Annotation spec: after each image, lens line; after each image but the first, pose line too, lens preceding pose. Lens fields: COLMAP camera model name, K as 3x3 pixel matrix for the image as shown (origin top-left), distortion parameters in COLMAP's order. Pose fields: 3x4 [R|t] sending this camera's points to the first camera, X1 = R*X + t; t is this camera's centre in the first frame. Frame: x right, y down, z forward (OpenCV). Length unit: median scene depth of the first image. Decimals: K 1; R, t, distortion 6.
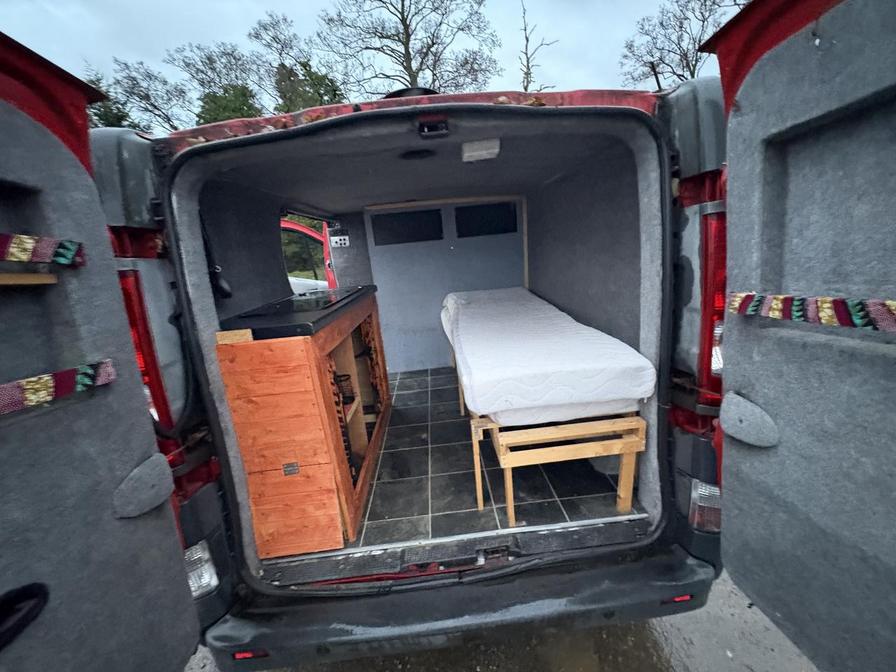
lens RADIAL K [[356.6, 0, 448.6], [0, 356.6, 336.6], [0, 0, 1]] dist [-0.000268, 0.000039]
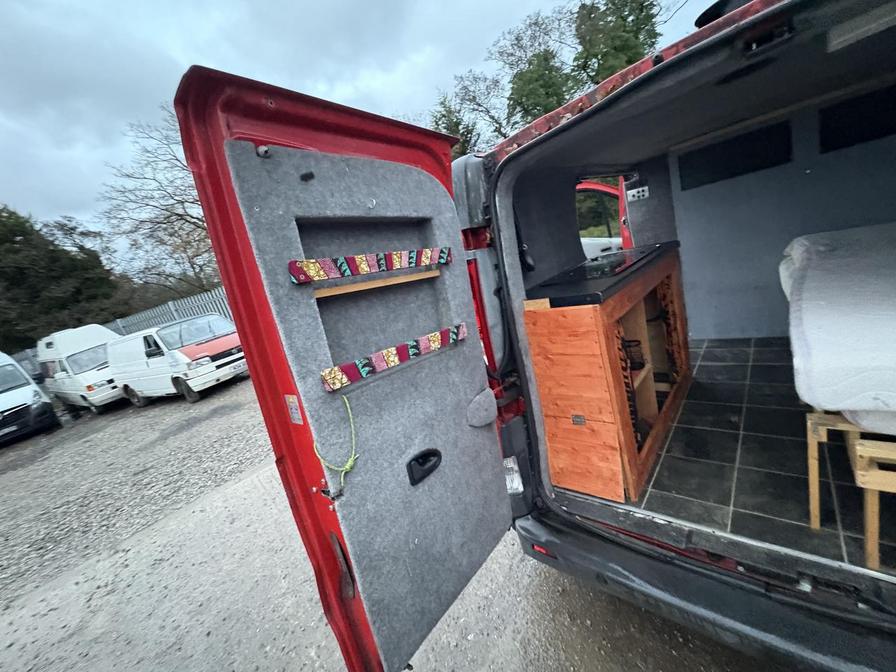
lens RADIAL K [[356.6, 0, 446.5], [0, 356.6, 335.8], [0, 0, 1]] dist [-0.000268, 0.000039]
pose [[0.709876, 0.068849, -0.700954, 0.036428], [0.015493, 0.993444, 0.113268, -0.030176], [0.704156, -0.091266, 0.704155, -0.071260]]
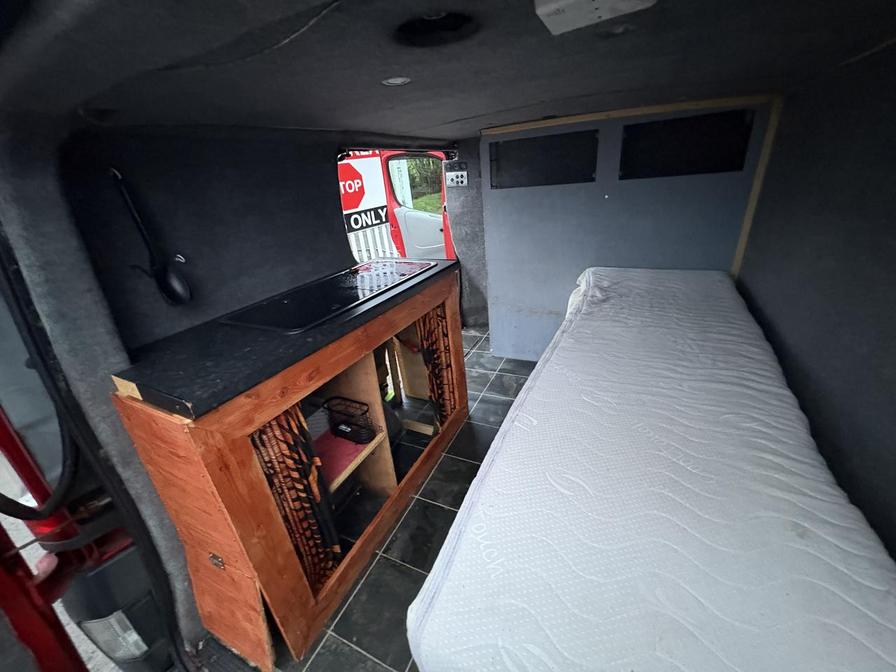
lens RADIAL K [[356.6, 0, 448.4], [0, 356.6, 335.2], [0, 0, 1]] dist [-0.000268, 0.000039]
pose [[0.880244, 0.209181, -0.425927, 0.166881], [-0.113241, 0.964261, 0.239537, -0.267549], [0.460812, -0.162619, 0.872472, 0.578824]]
